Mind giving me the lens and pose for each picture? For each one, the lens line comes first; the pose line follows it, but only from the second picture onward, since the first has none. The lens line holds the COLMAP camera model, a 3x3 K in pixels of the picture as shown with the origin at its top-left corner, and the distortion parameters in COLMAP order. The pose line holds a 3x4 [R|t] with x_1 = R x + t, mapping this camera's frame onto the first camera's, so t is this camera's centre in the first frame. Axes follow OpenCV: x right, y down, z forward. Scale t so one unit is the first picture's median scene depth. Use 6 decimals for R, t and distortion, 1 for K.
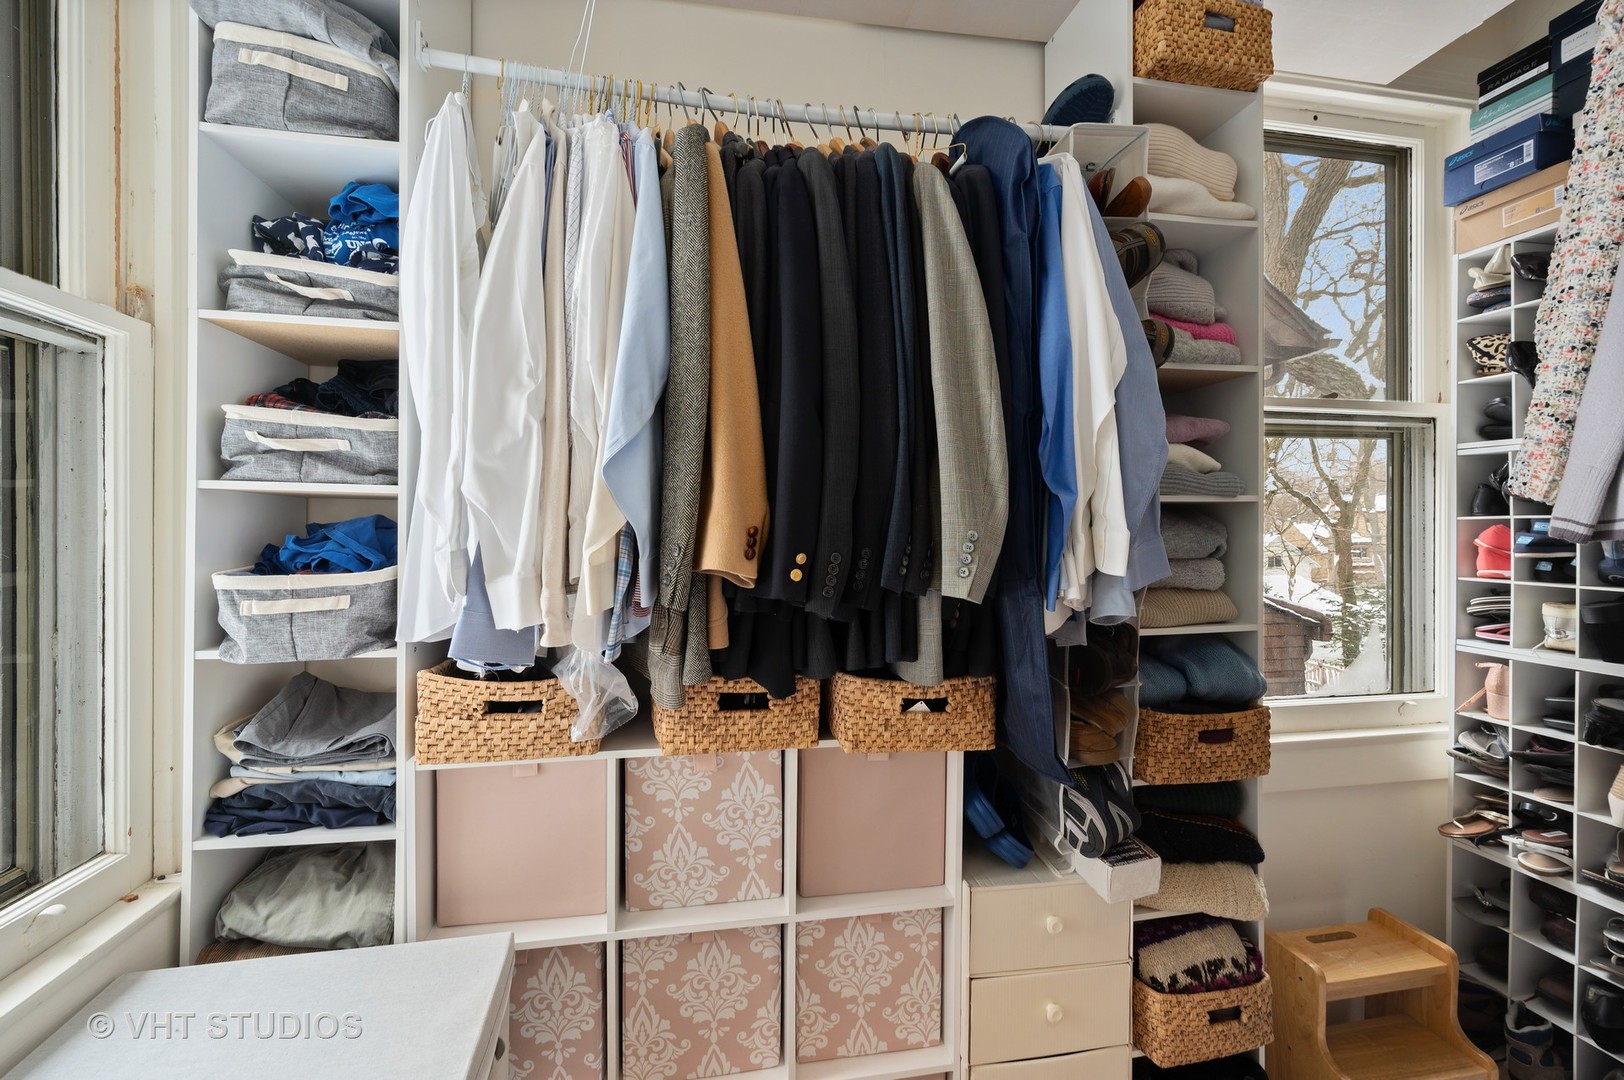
lens RADIAL K [[672.4, 0, 815.8], [0, 672.4, 530.5], [0, 0, 1]] dist [0.000955, 0.000072]
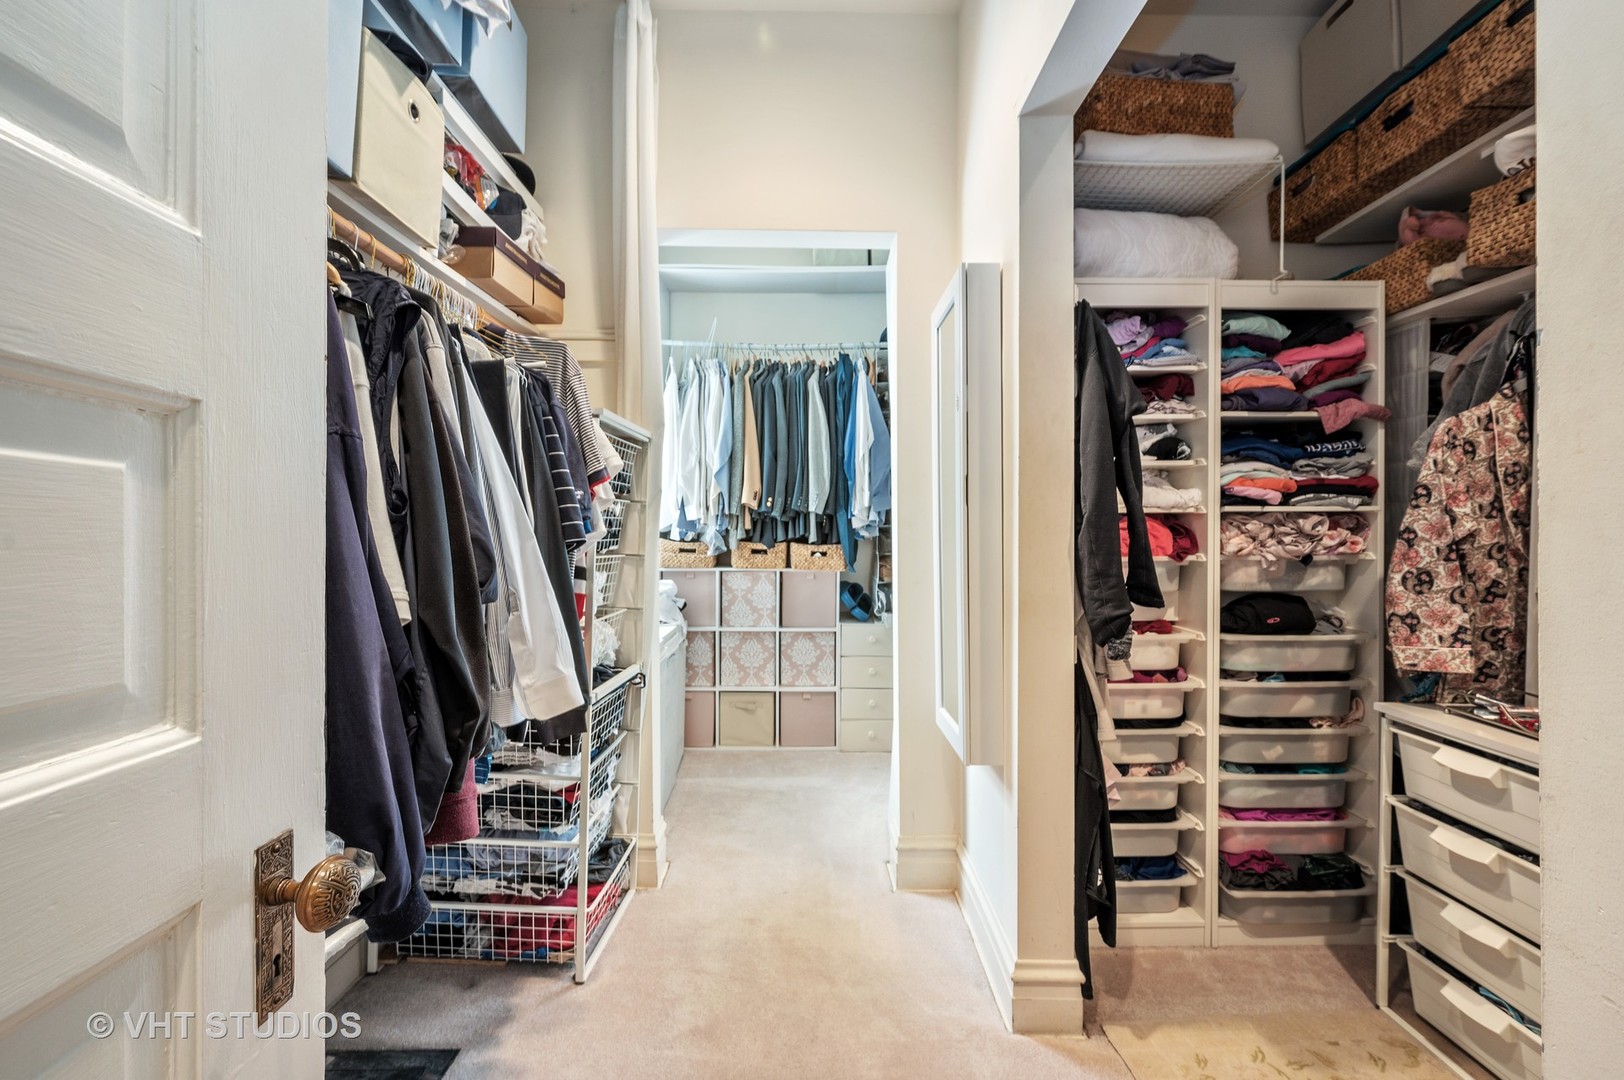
lens RADIAL K [[672.4, 0, 809.1], [0, 672.4, 542.8], [0, 0, 1]] dist [0.000955, 0.000072]
pose [[0.985507, 0.001380, -0.169627, 0.653096], [-0.002008, 0.999992, -0.003532, 0.234671], [0.169621, 0.003822, 0.985502, -2.029298]]
